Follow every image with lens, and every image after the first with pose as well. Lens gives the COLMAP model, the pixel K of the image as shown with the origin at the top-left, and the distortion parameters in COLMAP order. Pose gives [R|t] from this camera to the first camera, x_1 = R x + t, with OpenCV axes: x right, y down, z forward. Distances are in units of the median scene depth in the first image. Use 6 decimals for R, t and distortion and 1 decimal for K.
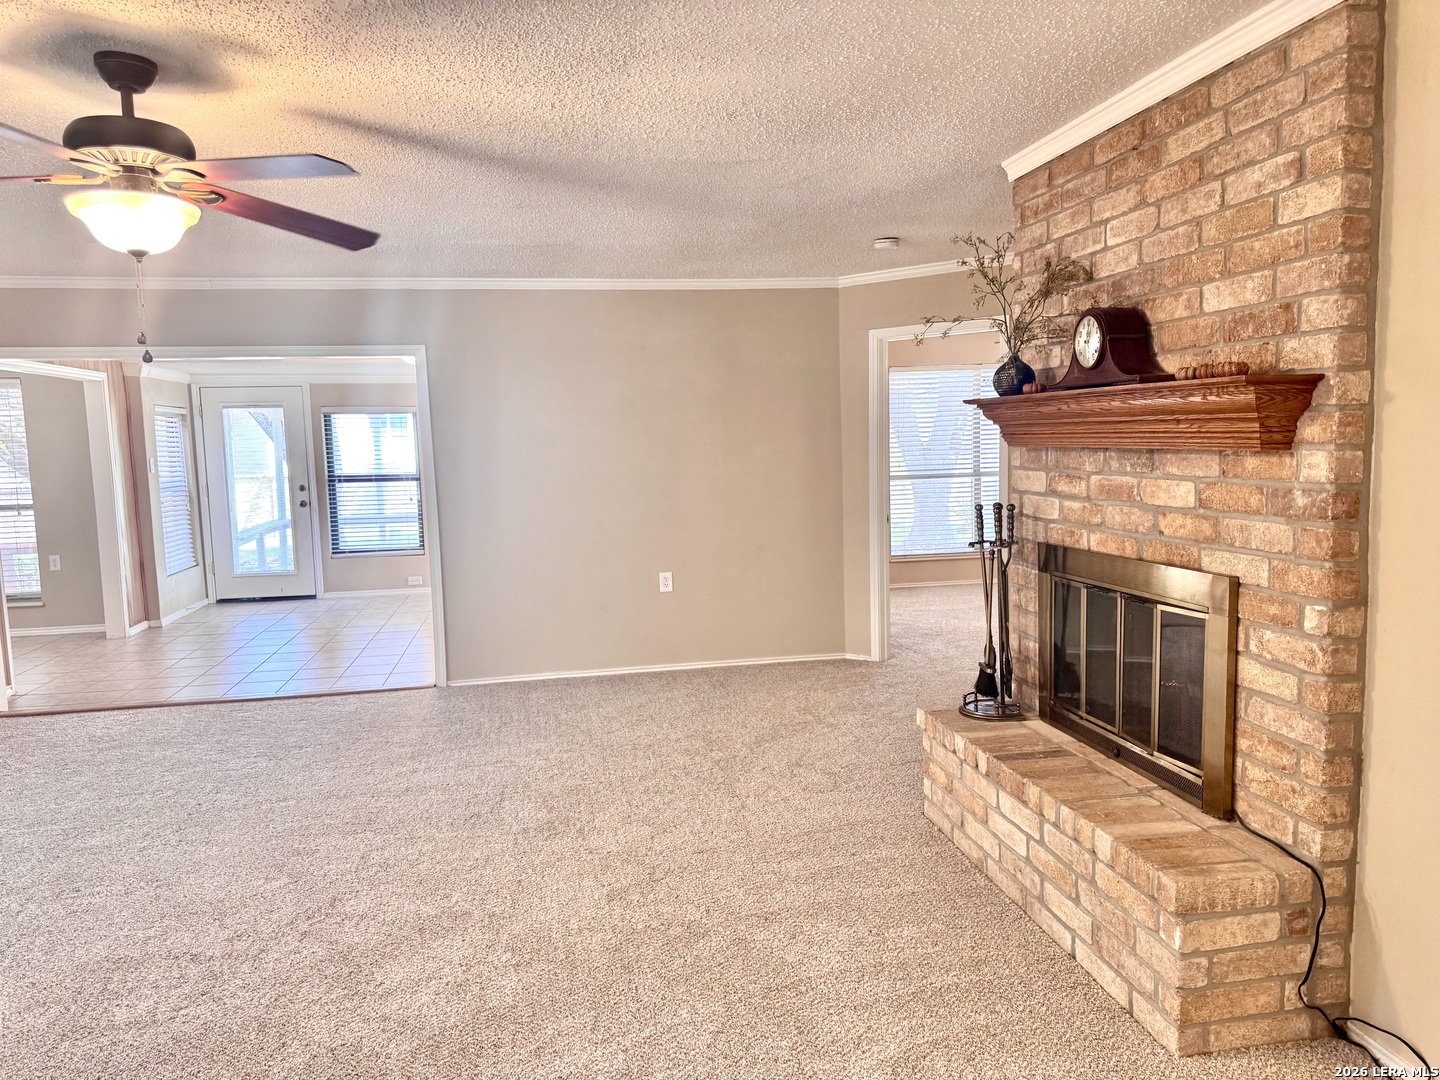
lens RADIAL K [[1010.4, 0, 721.6], [0, 1010.4, 553.7], [0, 0, 1]] dist [0.061960, -0.122841]
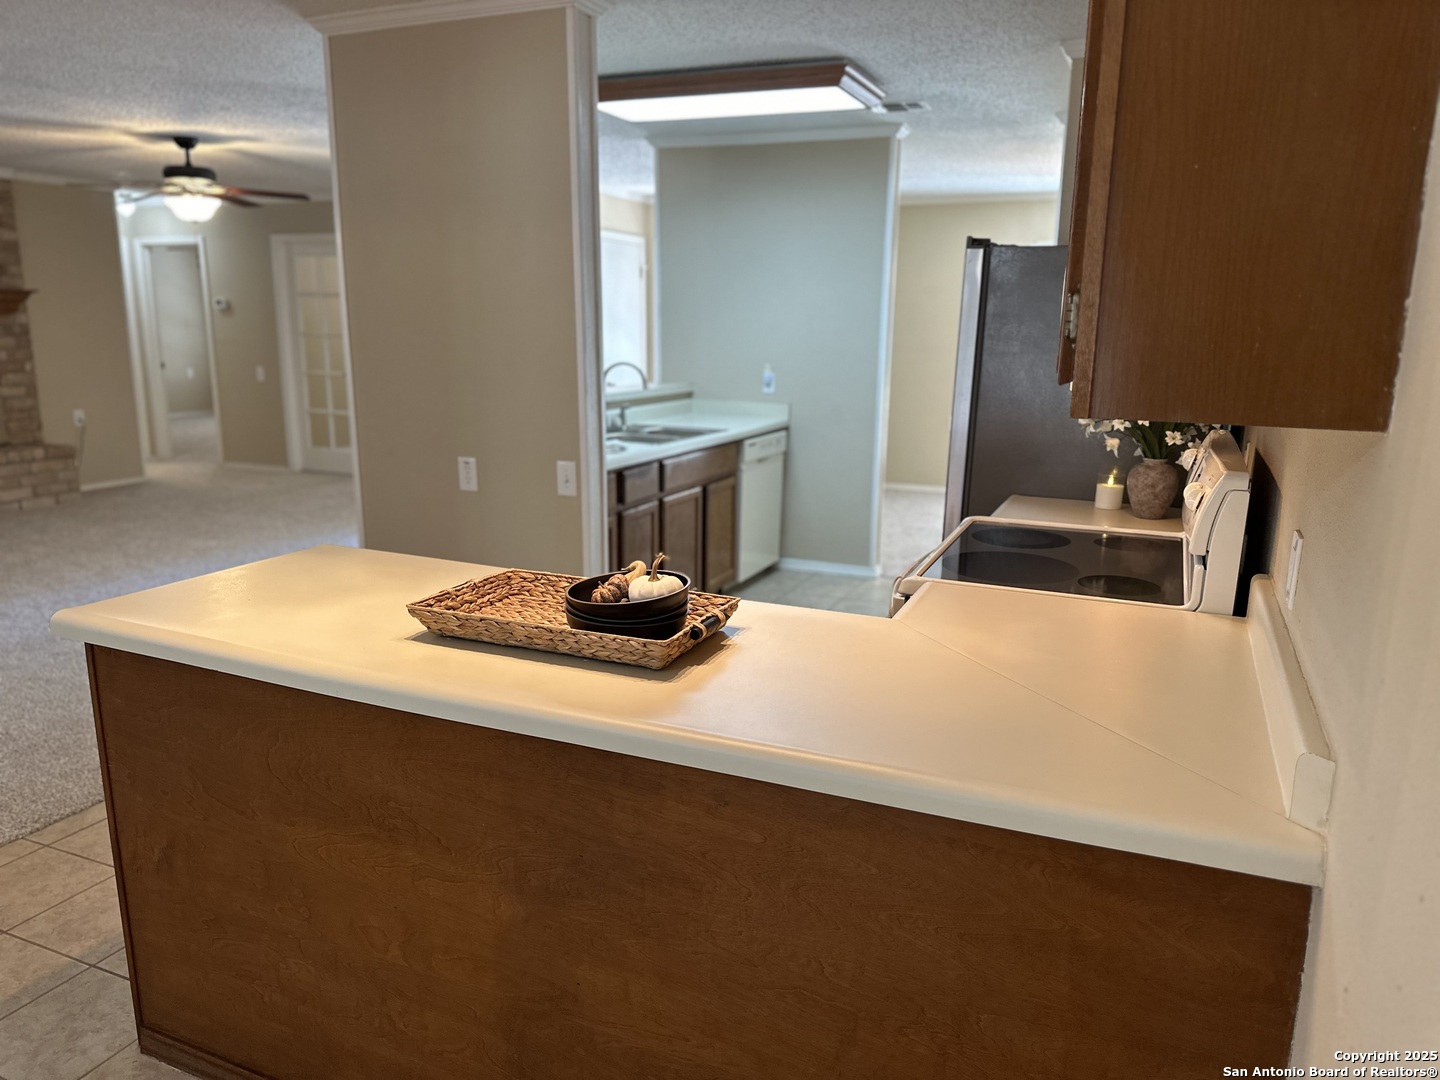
lens RADIAL K [[1034.4, 0, 718.5], [0, 1034.4, 549.3], [0, 0, 1]] dist [0.079538, -0.127392]
pose [[-0.831525, -0.096065, 0.547118, -2.696376], [0.083557, 0.952095, 0.294164, -0.150913], [-0.549167, 0.290320, -0.783664, 2.219074]]
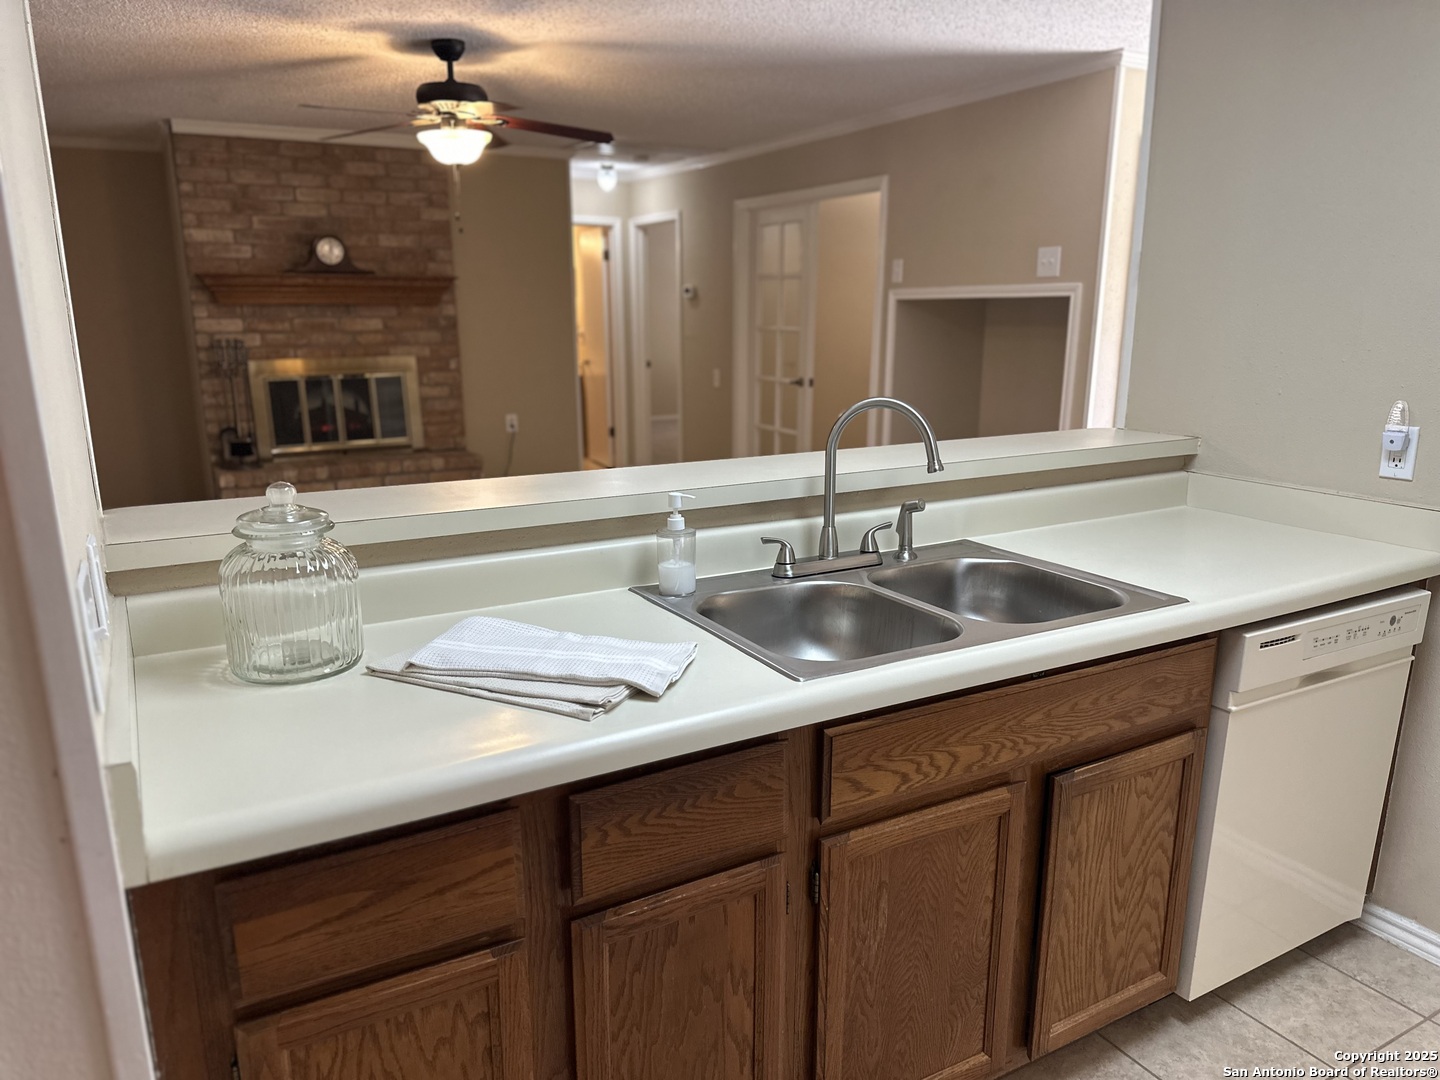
lens RADIAL K [[1013.3, 0, 720.2], [0, 1013.3, 564.3], [0, 0, 1]] dist [0.036978, -0.063042]
pose [[-0.337683, -0.195993, 0.920629, -2.128526], [0.125790, 0.959911, 0.250495, -0.015628], [-0.932817, 0.200394, -0.299491, 1.101546]]
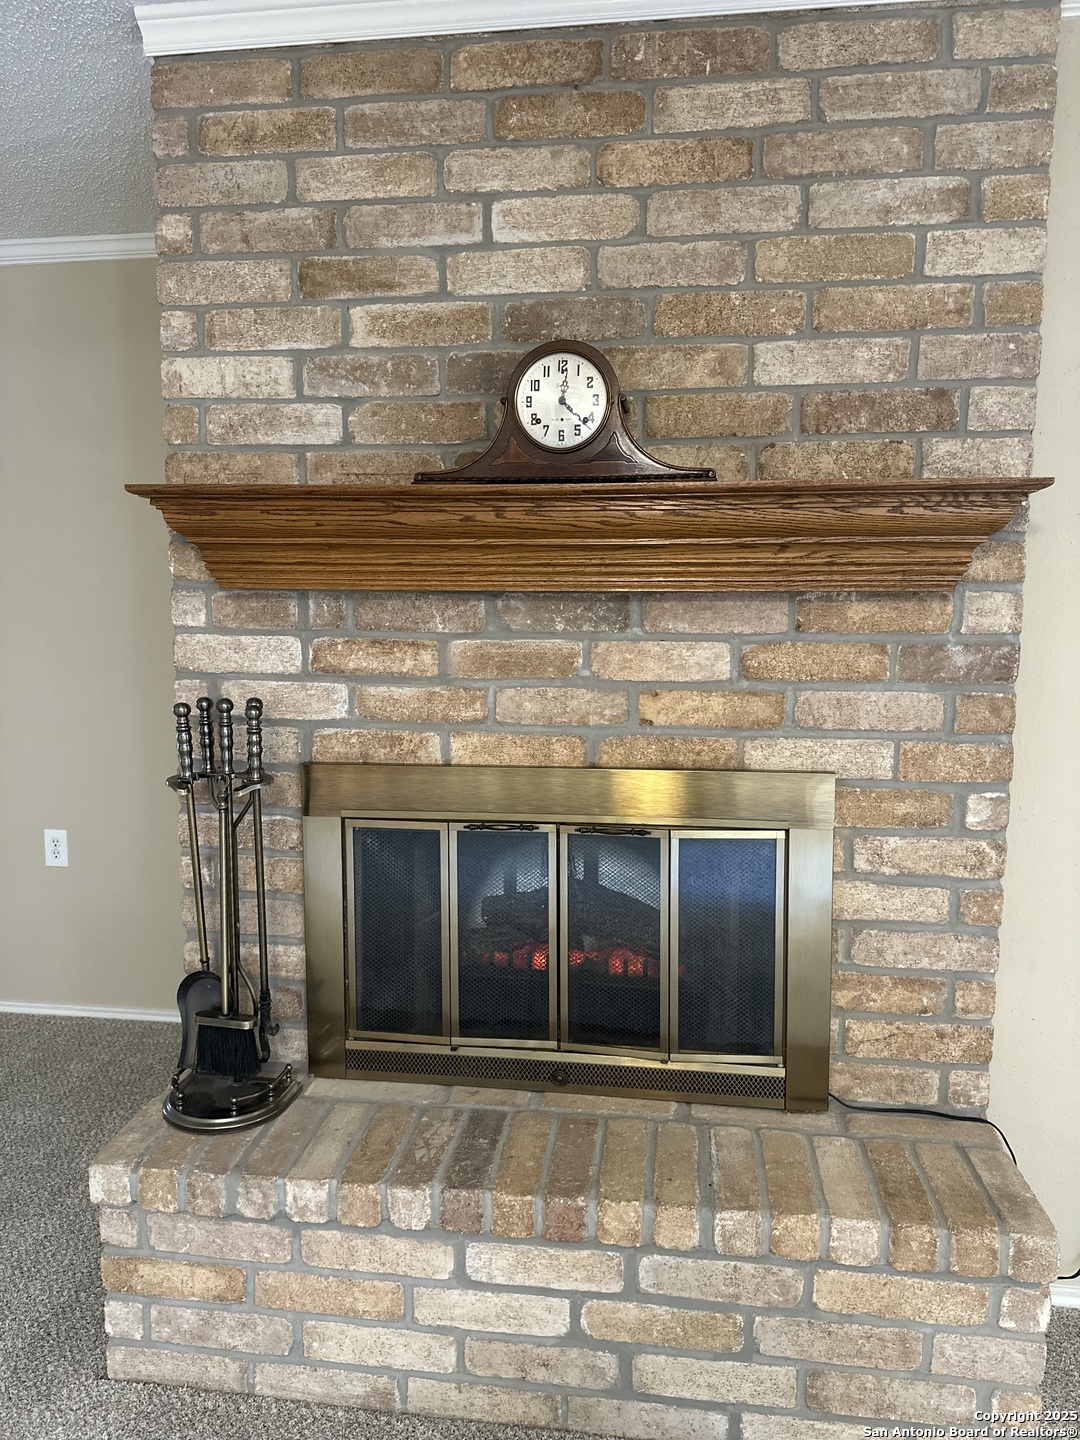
lens RADIAL K [[1013.3, 0, 542.1], [0, 1013.3, 735.7], [0, 0, 1]] dist [0.036978, -0.063042]
pose [[0.307366, -0.098681, 0.946461, -0.216051], [0.098426, 0.992571, 0.071524, -0.069888], [-0.946487, 0.071172, 0.314796, 0.923191]]
